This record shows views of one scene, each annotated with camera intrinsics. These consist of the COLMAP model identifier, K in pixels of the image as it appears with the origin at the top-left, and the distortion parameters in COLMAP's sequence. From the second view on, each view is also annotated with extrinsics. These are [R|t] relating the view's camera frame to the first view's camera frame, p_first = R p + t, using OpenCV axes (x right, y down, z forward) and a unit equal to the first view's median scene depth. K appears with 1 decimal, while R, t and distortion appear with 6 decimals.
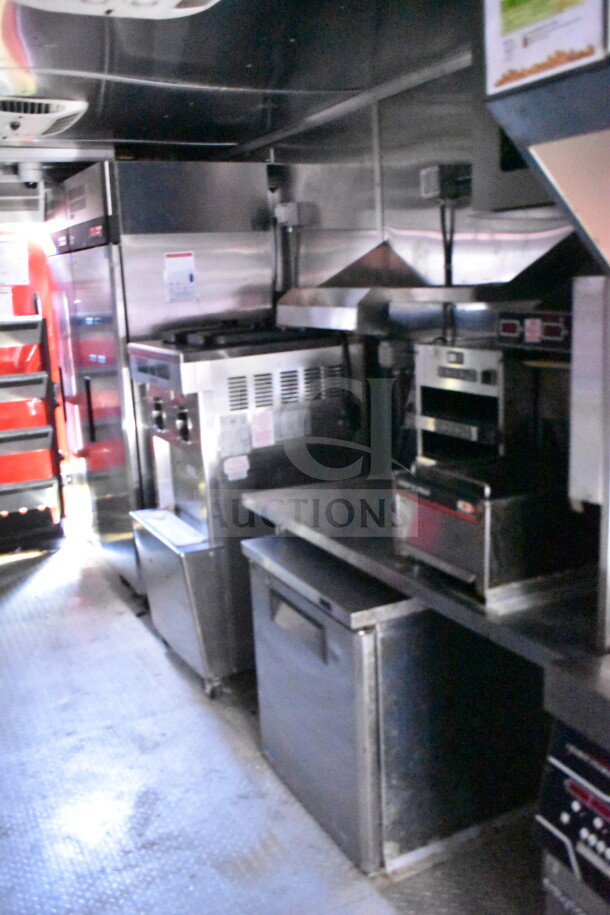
lens RADIAL K [[843.7, 0, 303.9], [0, 843.7, 458.0], [0, 0, 1]] dist [-0.072098, 0.000000]
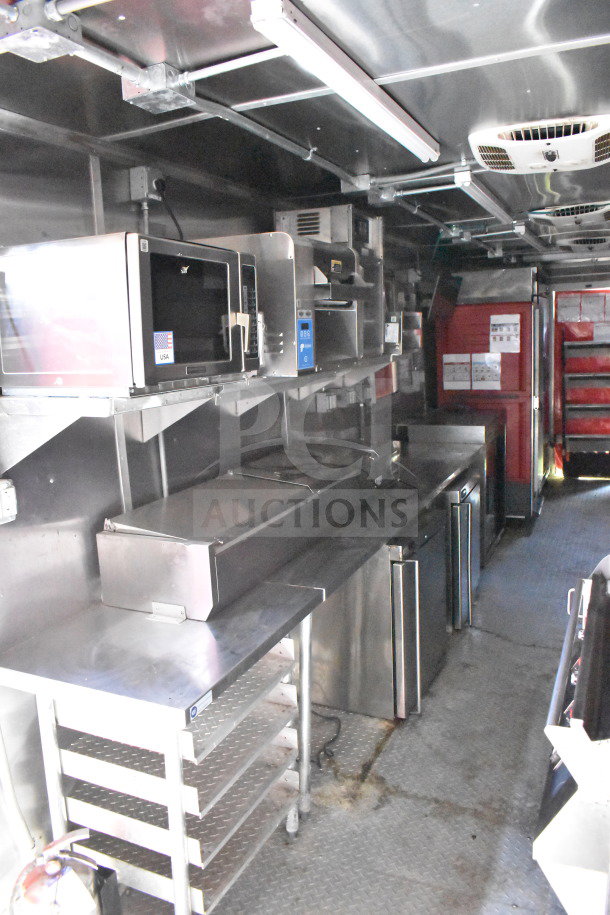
lens RADIAL K [[715.2, 0, 295.6], [0, 715.2, 452.7], [0, 0, 1]] dist [-0.088750, 0.015313]
pose [[0.616875, 0.135571, -0.775298, 0.529472], [-0.135963, 0.988600, 0.064690, 0.078192], [0.775229, 0.065506, 0.628275, -0.545184]]
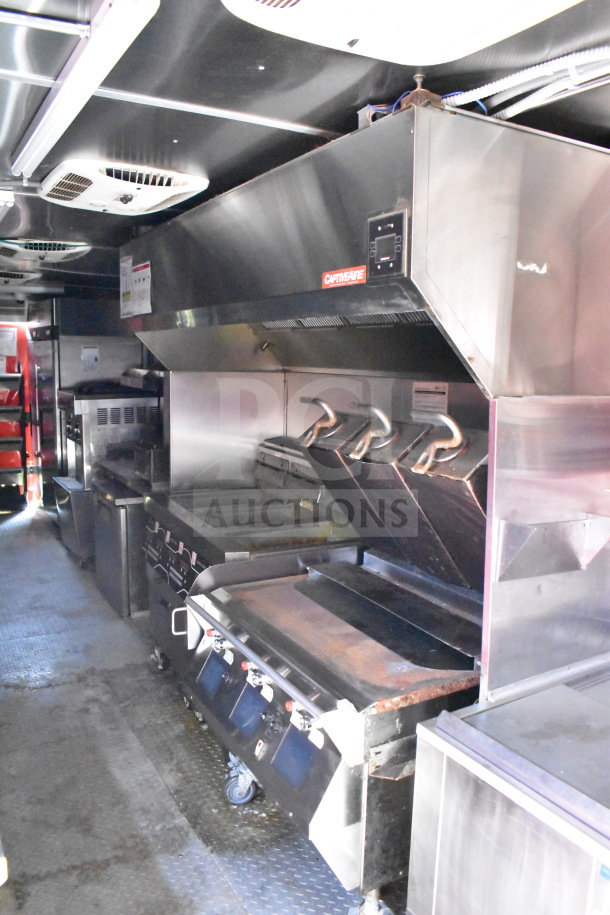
lens RADIAL K [[715.2, 0, 304.5], [0, 715.2, 460.8], [0, 0, 1]] dist [-0.088750, 0.015313]
pose [[0.997328, 0.057622, 0.044899, 0.290632], [-0.054466, 0.996157, -0.068589, 0.104994], [-0.048679, 0.065961, 0.996634, -0.641883]]
